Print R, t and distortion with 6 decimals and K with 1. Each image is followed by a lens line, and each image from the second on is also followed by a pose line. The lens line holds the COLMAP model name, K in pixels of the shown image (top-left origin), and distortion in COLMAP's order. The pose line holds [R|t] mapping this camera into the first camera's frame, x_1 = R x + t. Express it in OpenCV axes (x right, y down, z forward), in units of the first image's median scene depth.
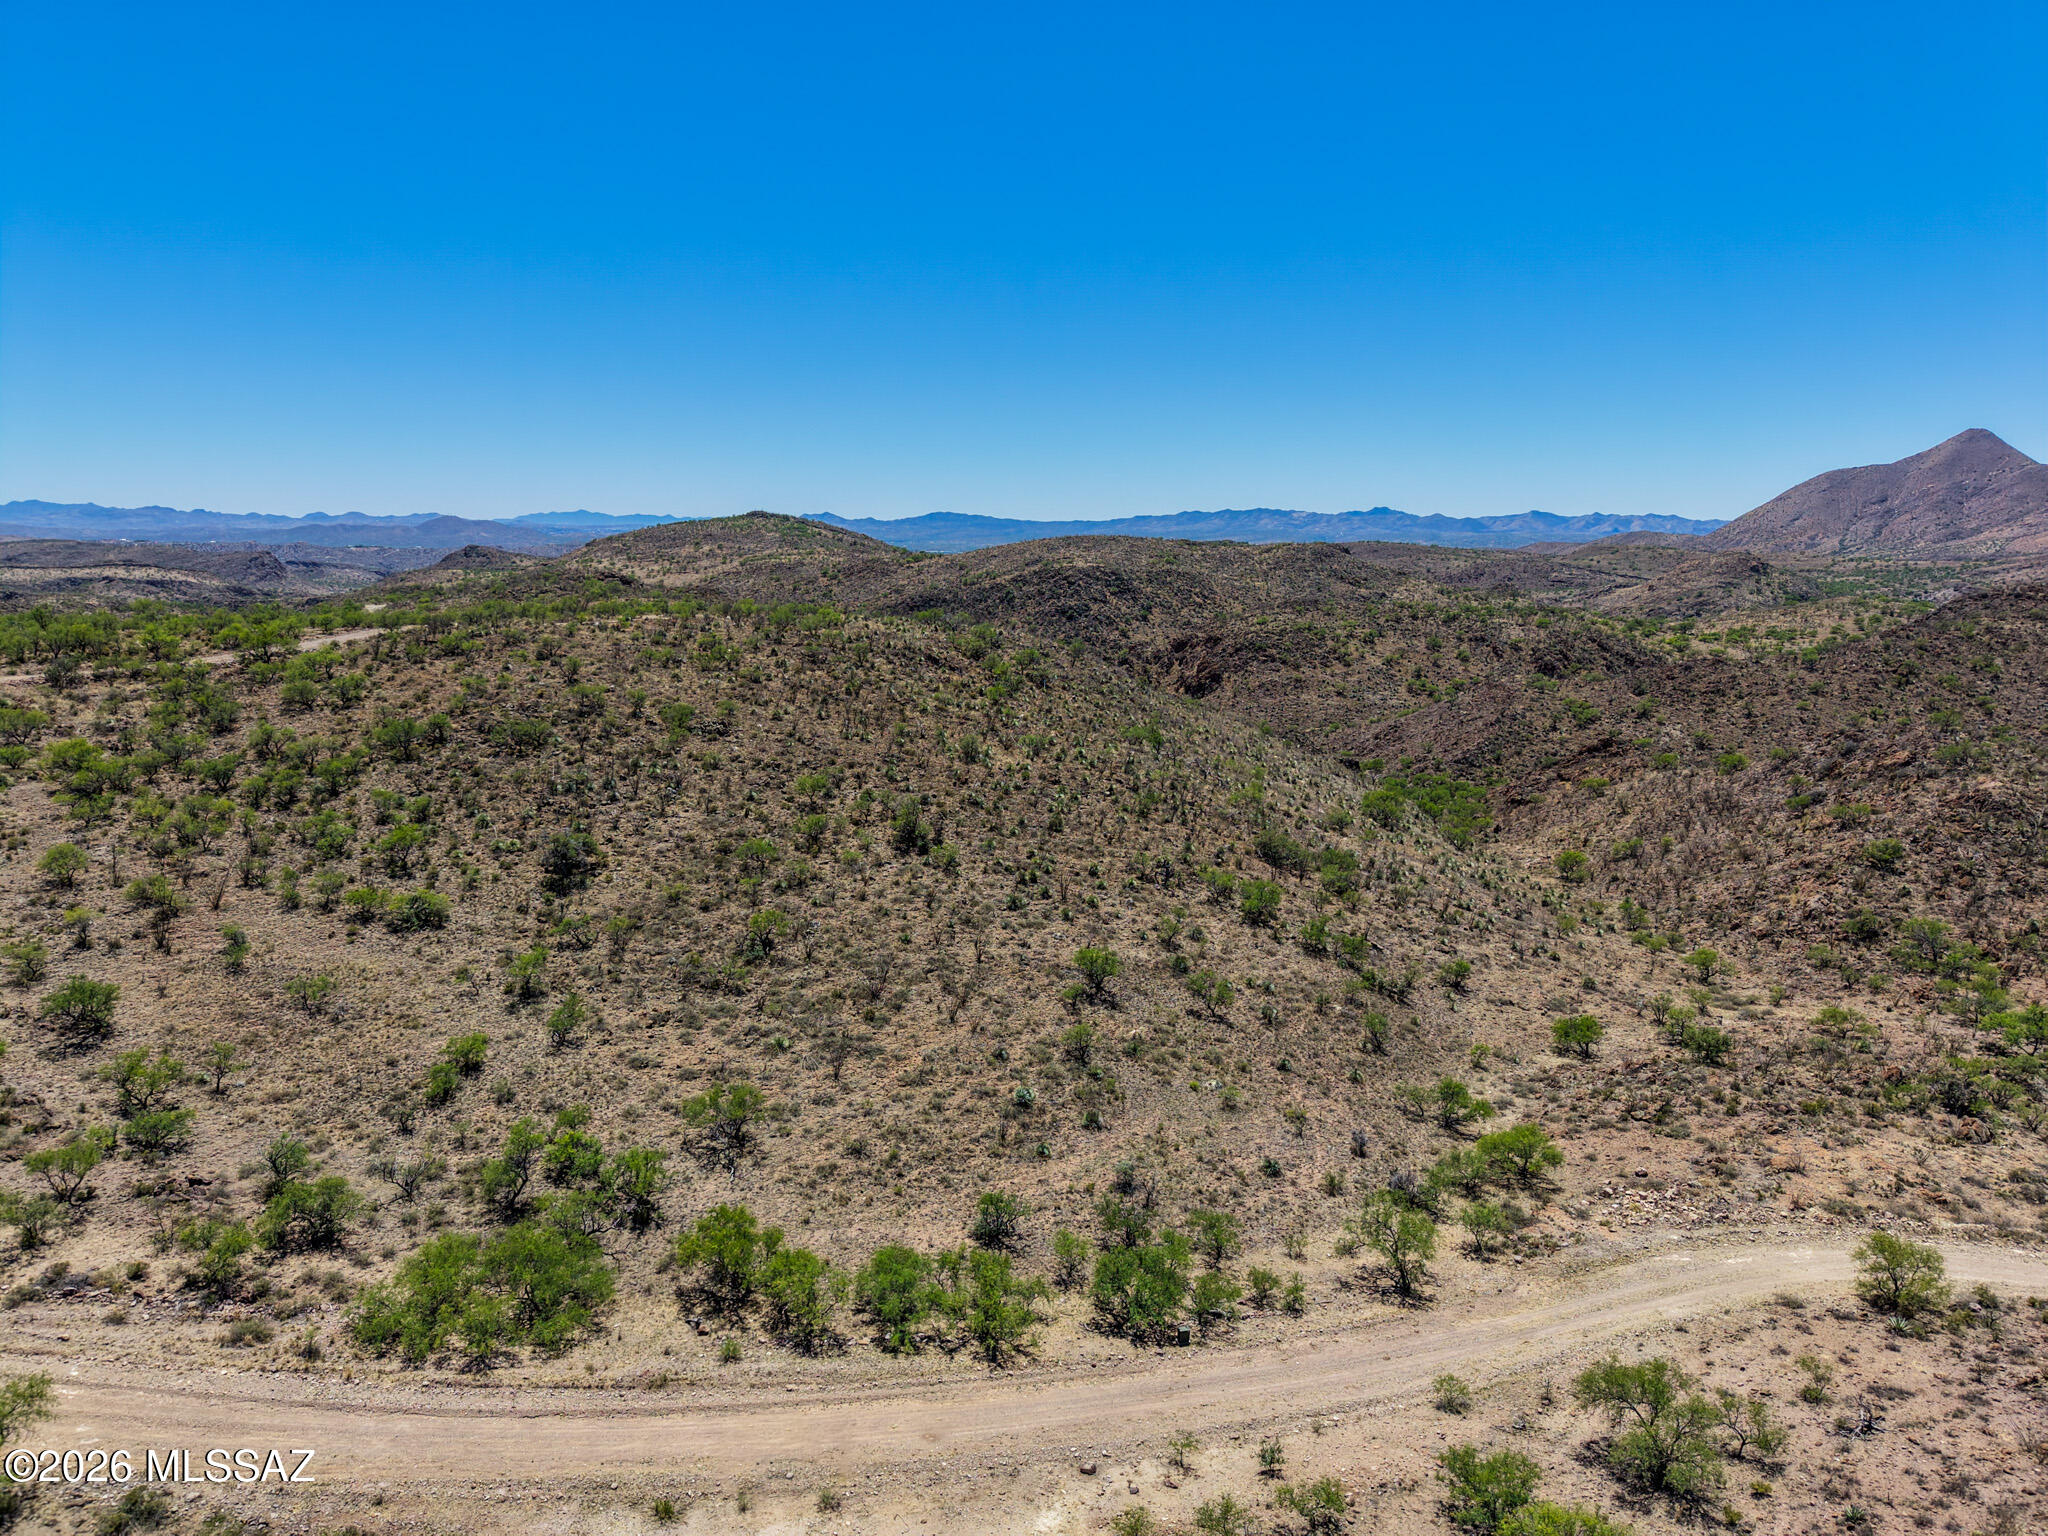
lens RADIAL K [[1355.9, 0, 1024.0], [0, 1355.9, 768.0], [0, 0, 1]] dist [0.107922, -0.124442]
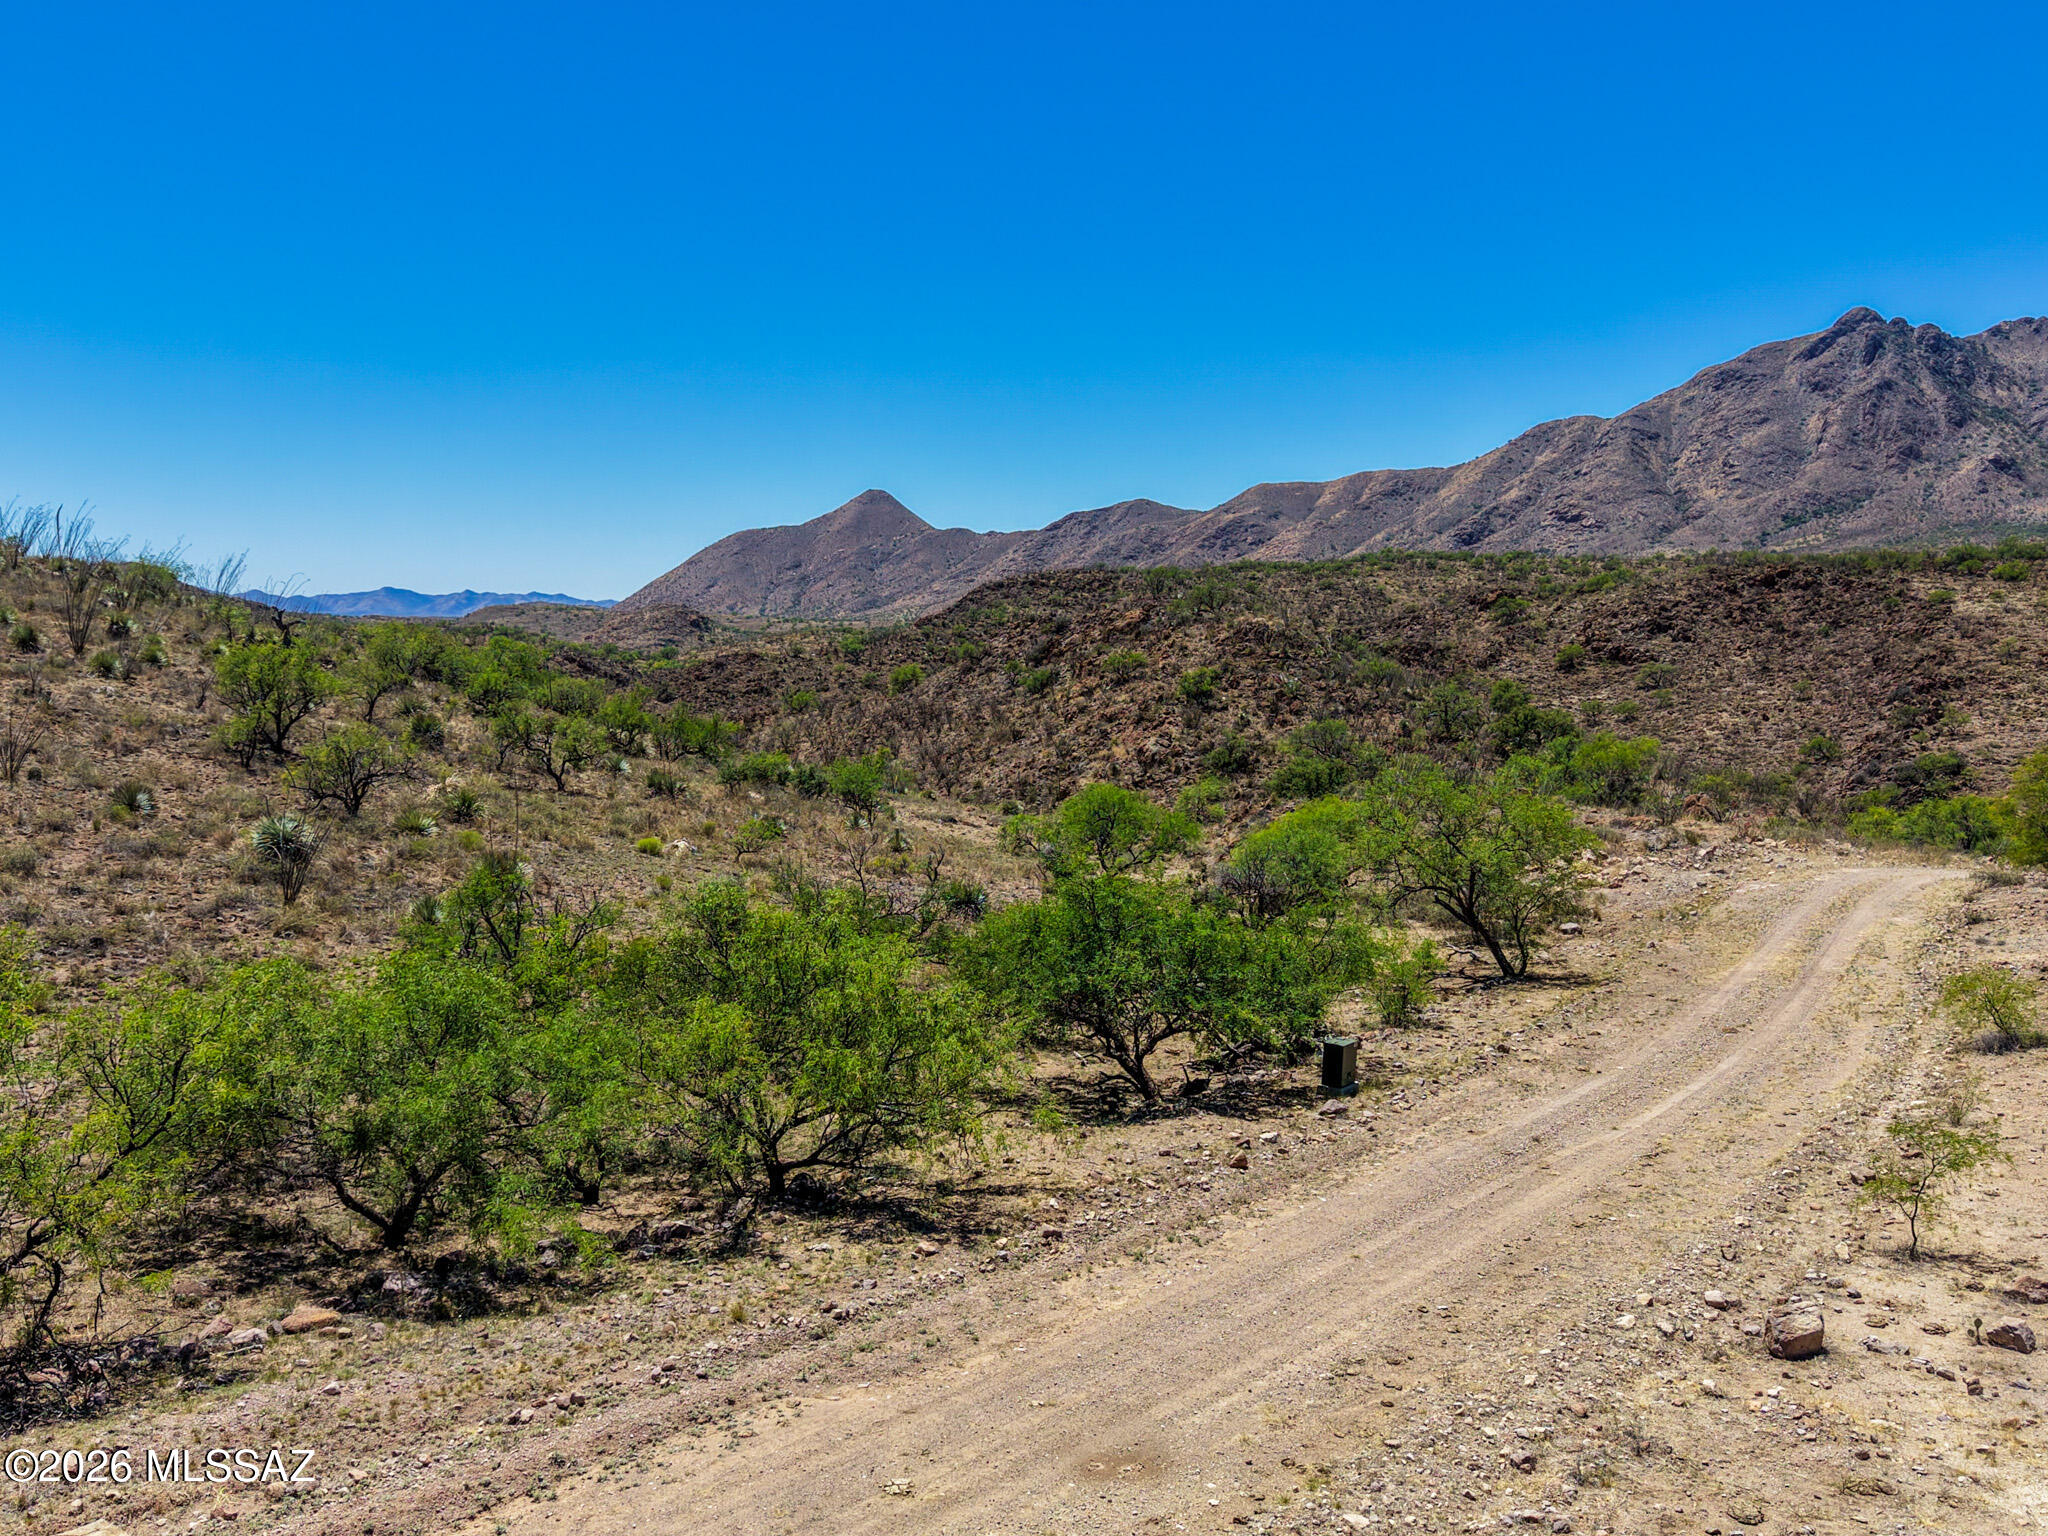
lens RADIAL K [[1841.1, 0, 1017.7], [0, 1841.1, 769.3], [0, 0, 1]] dist [0.115336, -0.269102]
pose [[0.780777, -0.057275, 0.622179, -0.078247], [0.112703, 0.992366, -0.050080, 0.144305], [-0.614561, 0.109223, 0.781272, 0.286435]]
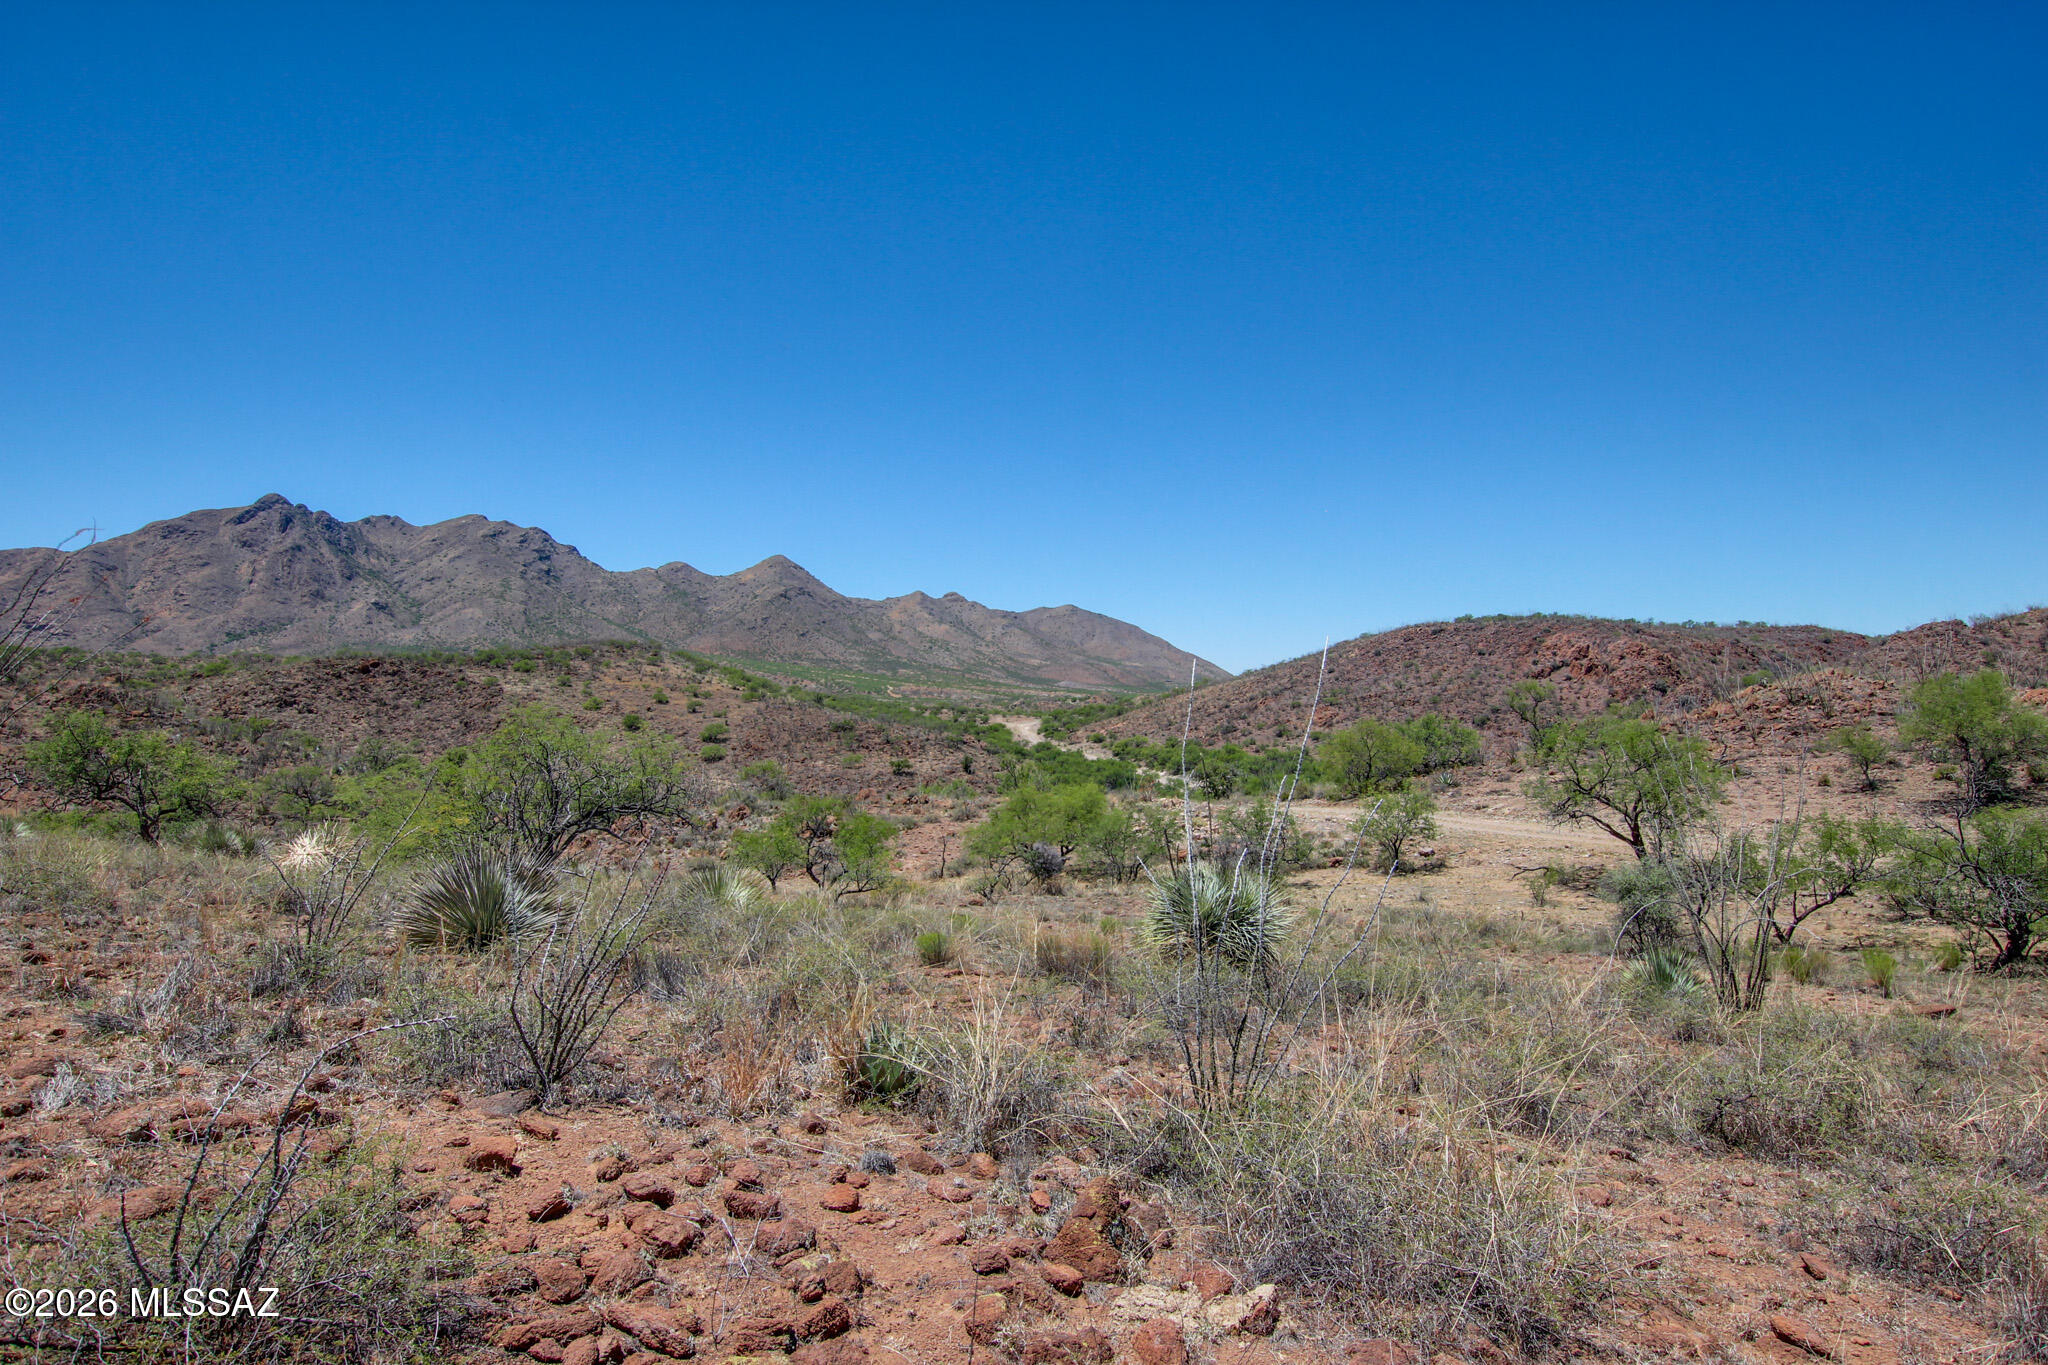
lens RADIAL K [[1204.2, 0, 1033.0], [0, 1204.2, 696.5], [0, 0, 1]] dist [-0.028182, 0.015695]
pose [[-0.102831, -0.001273, 0.994698, -0.070547], [0.177290, 0.983964, 0.019587, 0.114034], [-0.978772, 0.178365, -0.100957, 0.557793]]
